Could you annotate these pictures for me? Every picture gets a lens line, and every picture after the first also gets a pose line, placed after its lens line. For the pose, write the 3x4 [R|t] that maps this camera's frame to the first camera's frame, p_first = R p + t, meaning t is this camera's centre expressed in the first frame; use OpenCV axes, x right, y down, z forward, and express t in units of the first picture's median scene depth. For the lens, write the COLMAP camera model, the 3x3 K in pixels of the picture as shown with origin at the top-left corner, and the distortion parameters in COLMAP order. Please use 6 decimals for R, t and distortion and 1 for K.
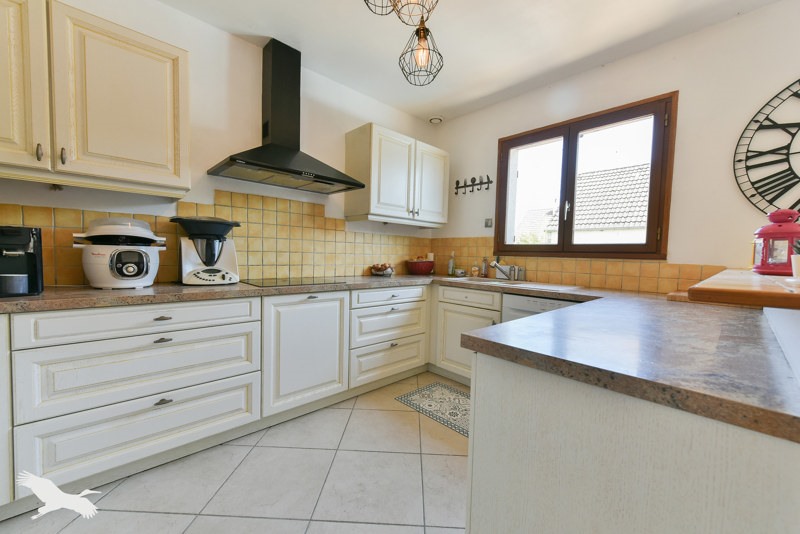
lens RADIAL K [[313.8, 0, 397.5], [0, 313.8, 269.1], [0, 0, 1]] dist [0.001752, -0.000123]
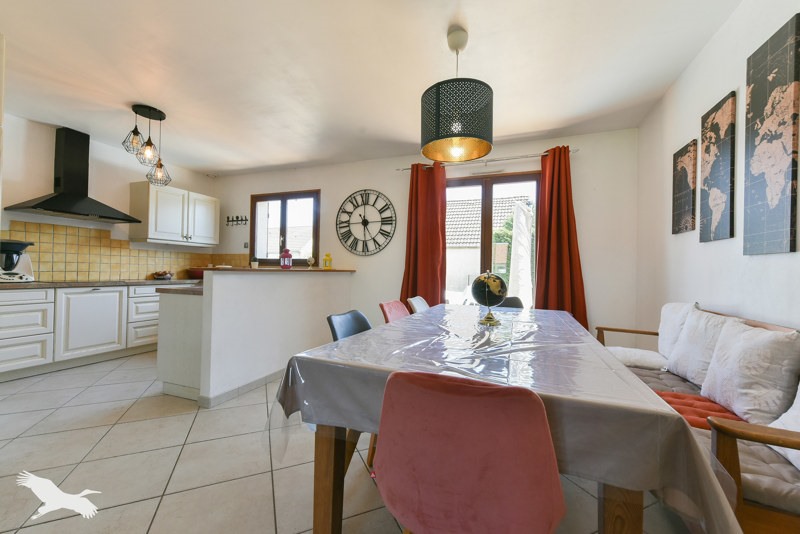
lens RADIAL K [[313.8, 0, 398.1], [0, 313.8, 268.2], [0, 0, 1]] dist [0.001752, -0.000123]
pose [[0.892330, -0.004346, 0.451362, 0.349854], [0.025154, 0.998879, -0.040111, 0.072879], [-0.450682, 0.047146, 0.891439, -1.043890]]
